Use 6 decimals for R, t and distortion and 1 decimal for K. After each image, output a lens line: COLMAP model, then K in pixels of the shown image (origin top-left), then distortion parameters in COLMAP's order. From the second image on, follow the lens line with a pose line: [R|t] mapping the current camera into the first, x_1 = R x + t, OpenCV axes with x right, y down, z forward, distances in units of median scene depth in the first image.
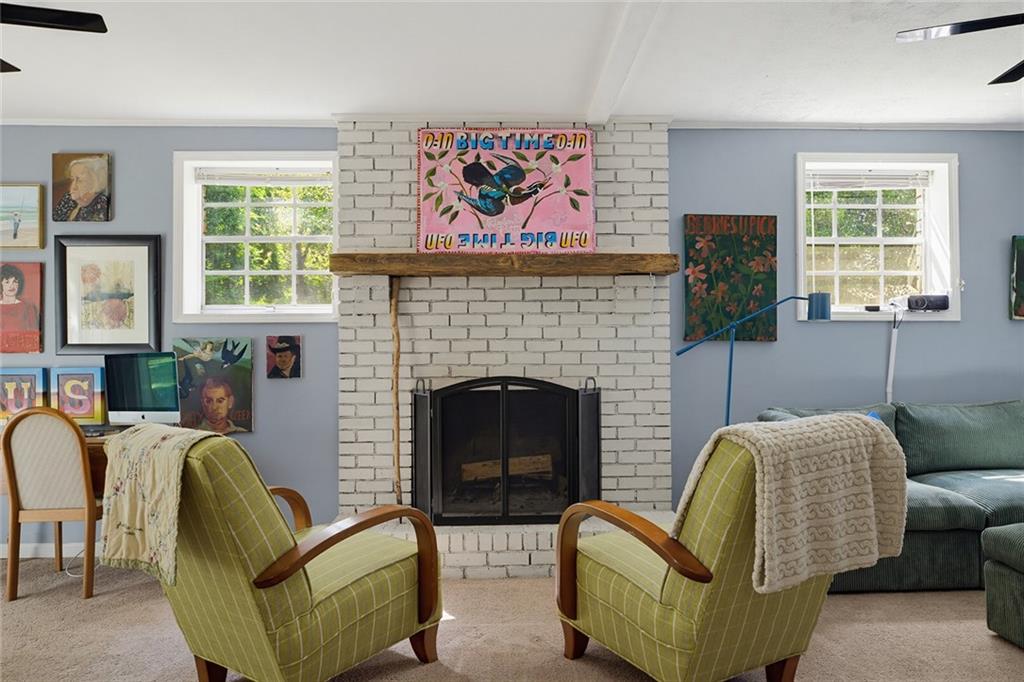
lens RADIAL K [[681.0, 0, 517.7], [0, 681.0, 343.2], [0, 0, 1]] dist [-0.000890, 0.002936]
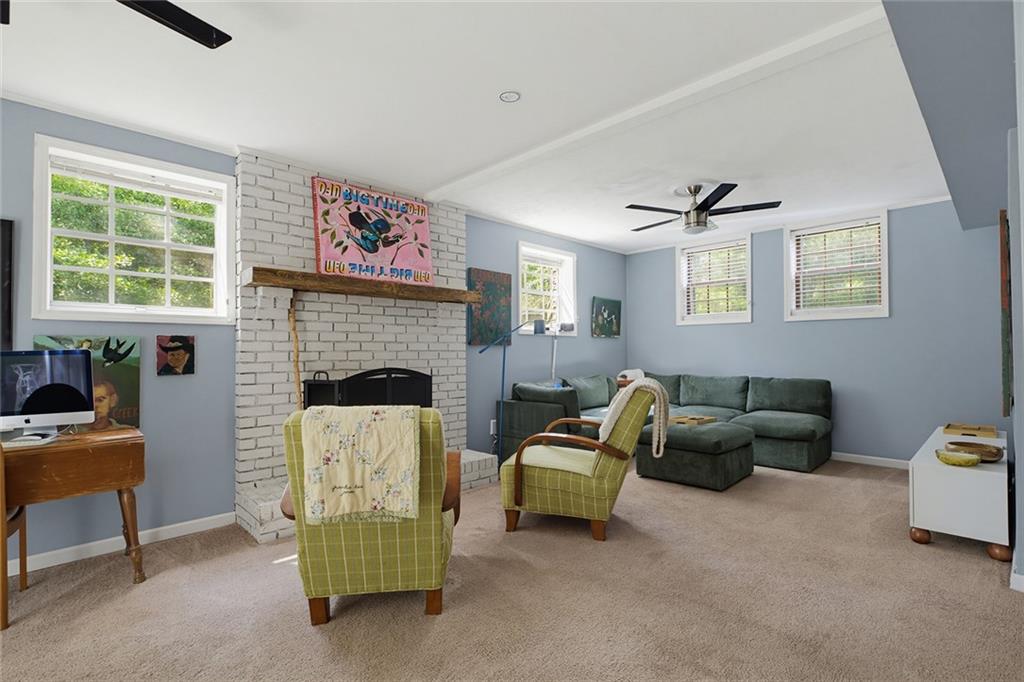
lens RADIAL K [[483.8, 0, 517.3], [0, 483.8, 345.6], [0, 0, 1]] dist [0.001146, -0.000629]
pose [[0.730599, 0.010273, 0.682730, -0.477922], [-0.005279, 0.999942, -0.009397, 0.009459], [-0.682786, 0.003261, 0.730611, 0.074108]]
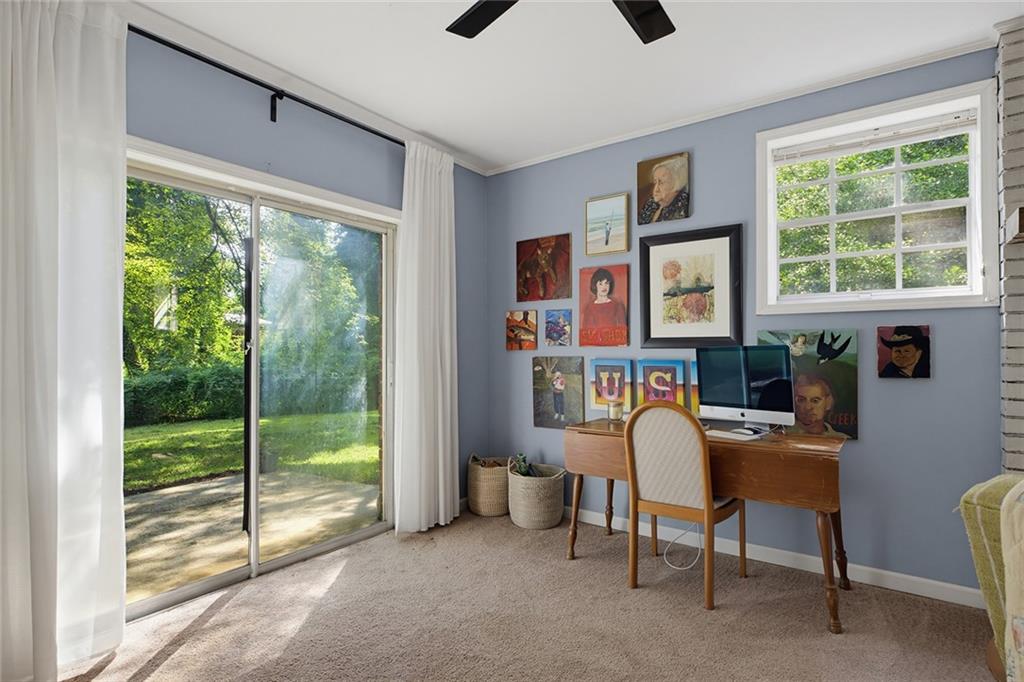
lens RADIAL K [[504.2, 0, 511.7], [0, 504.2, 342.4], [0, 0, 1]] dist [-0.002270, -0.000673]
pose [[0.790005, -0.001928, -0.613098, -0.348981], [0.003942, 0.999990, 0.001933, 0.005913], [0.613088, -0.003944, 0.790005, 0.240459]]
